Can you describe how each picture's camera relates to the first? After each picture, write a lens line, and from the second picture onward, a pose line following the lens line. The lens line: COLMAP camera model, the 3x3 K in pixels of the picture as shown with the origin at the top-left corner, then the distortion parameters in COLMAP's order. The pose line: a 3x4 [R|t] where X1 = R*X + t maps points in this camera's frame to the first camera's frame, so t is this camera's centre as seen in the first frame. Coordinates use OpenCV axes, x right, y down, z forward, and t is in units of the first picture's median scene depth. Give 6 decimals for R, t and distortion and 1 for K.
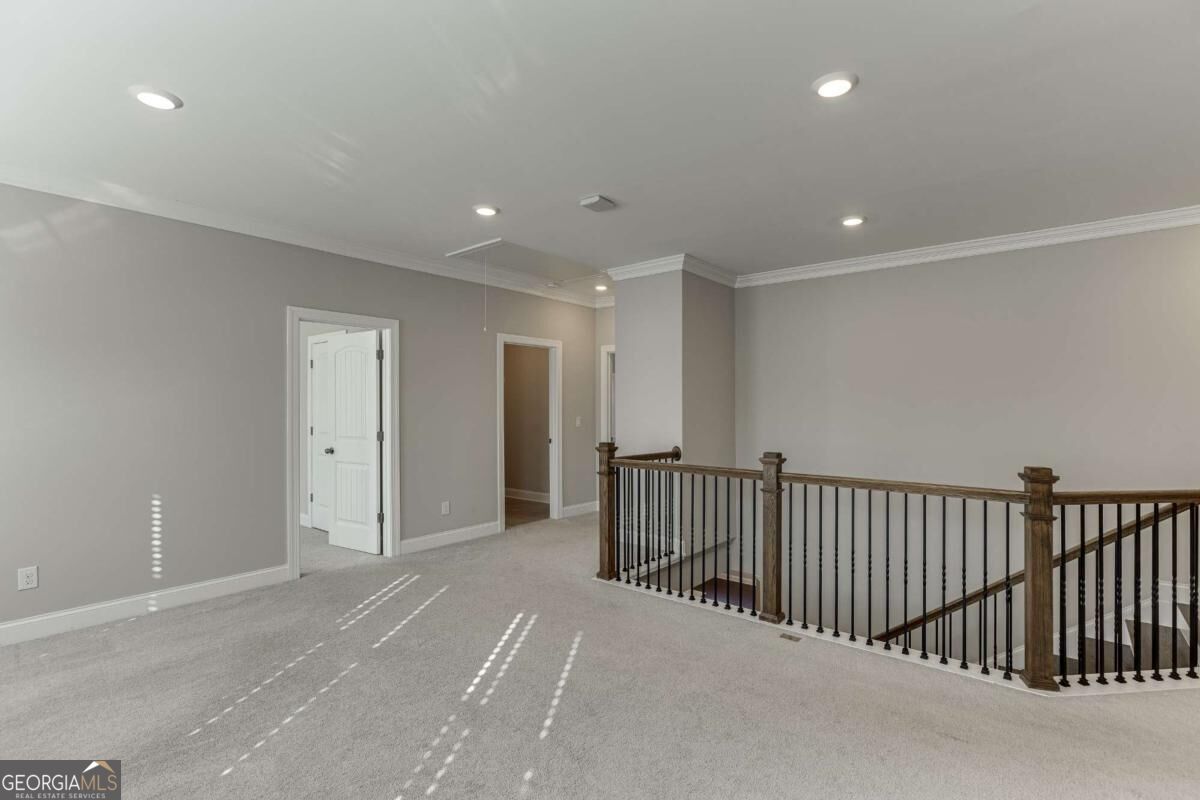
lens RADIAL K [[551.7, 0, 608.8], [0, 551.7, 402.9], [0, 0, 1]] dist [-0.001462, -0.000608]
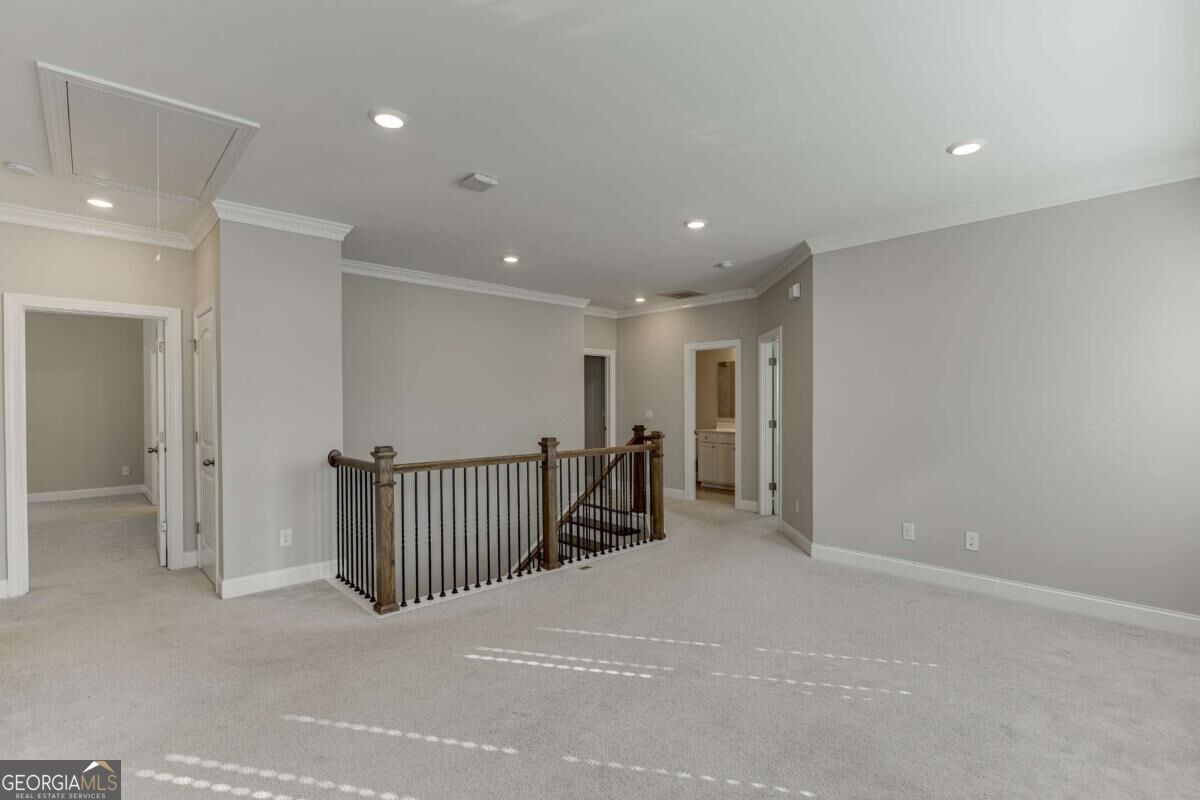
lens RADIAL K [[551.7, 0, 608.8], [0, 551.7, 402.9], [0, 0, 1]] dist [-0.001462, -0.000608]
pose [[0.127659, -0.007324, 0.991791, -0.871838], [-0.011313, 0.999897, 0.008840, -0.003446], [-0.991754, -0.012348, 0.127563, 0.637394]]
